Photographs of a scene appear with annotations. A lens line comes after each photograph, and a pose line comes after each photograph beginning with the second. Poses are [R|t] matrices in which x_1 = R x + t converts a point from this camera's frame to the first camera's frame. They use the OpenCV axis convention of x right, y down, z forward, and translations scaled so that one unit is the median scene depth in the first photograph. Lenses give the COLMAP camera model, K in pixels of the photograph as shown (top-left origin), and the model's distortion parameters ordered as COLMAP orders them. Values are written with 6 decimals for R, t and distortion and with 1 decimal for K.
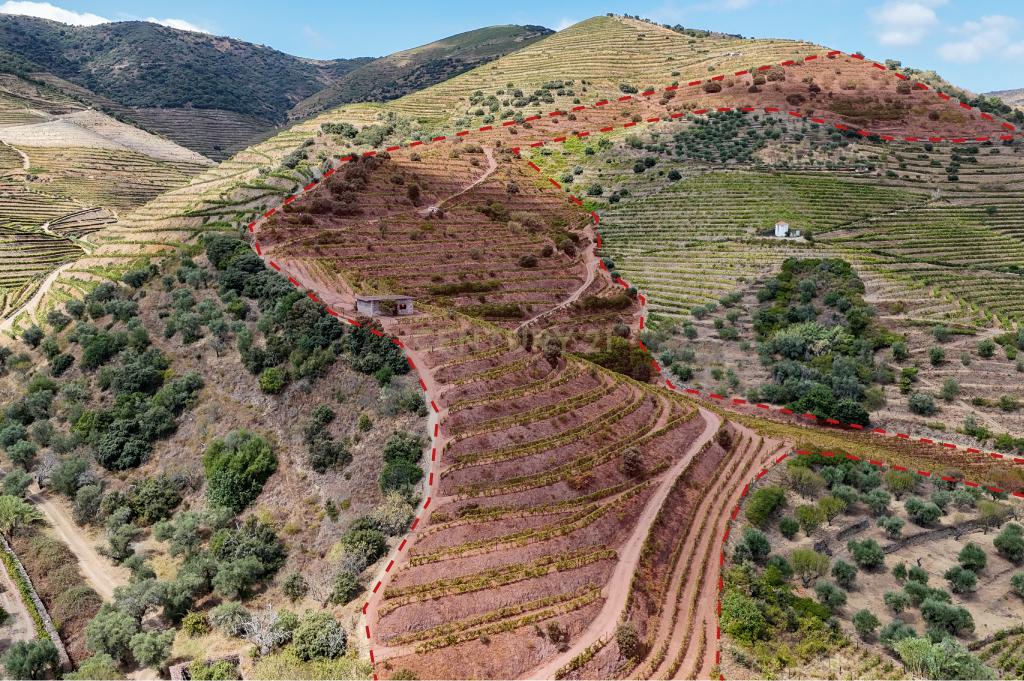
lens RADIAL K [[895.8, 0, 501.9], [0, 895.8, 341.2], [0, 0, 1]] dist [0.044936, -0.019610]
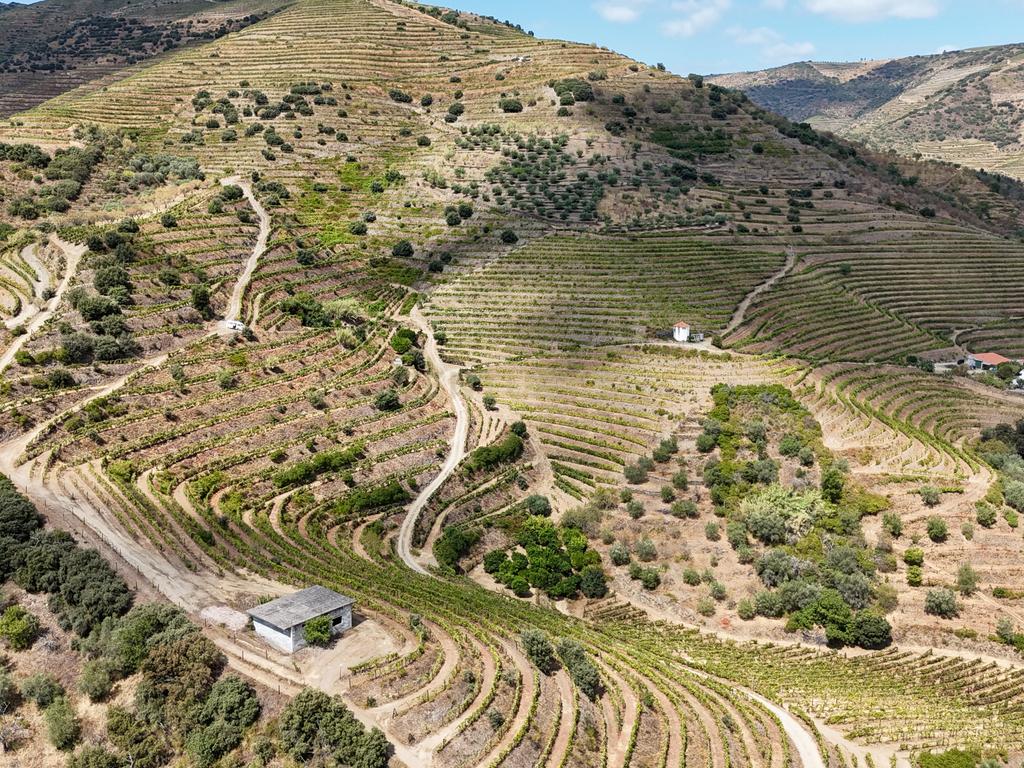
lens RADIAL K [[1011.9, 0, 514.5], [0, 1011.9, 385.7], [0, 0, 1]] dist [0.038423, 0.000000]
pose [[0.950504, -0.065405, 0.303750, -0.081238], [0.050376, 0.997099, 0.057065, -0.096490], [-0.306601, -0.038939, 0.951041, 0.125374]]
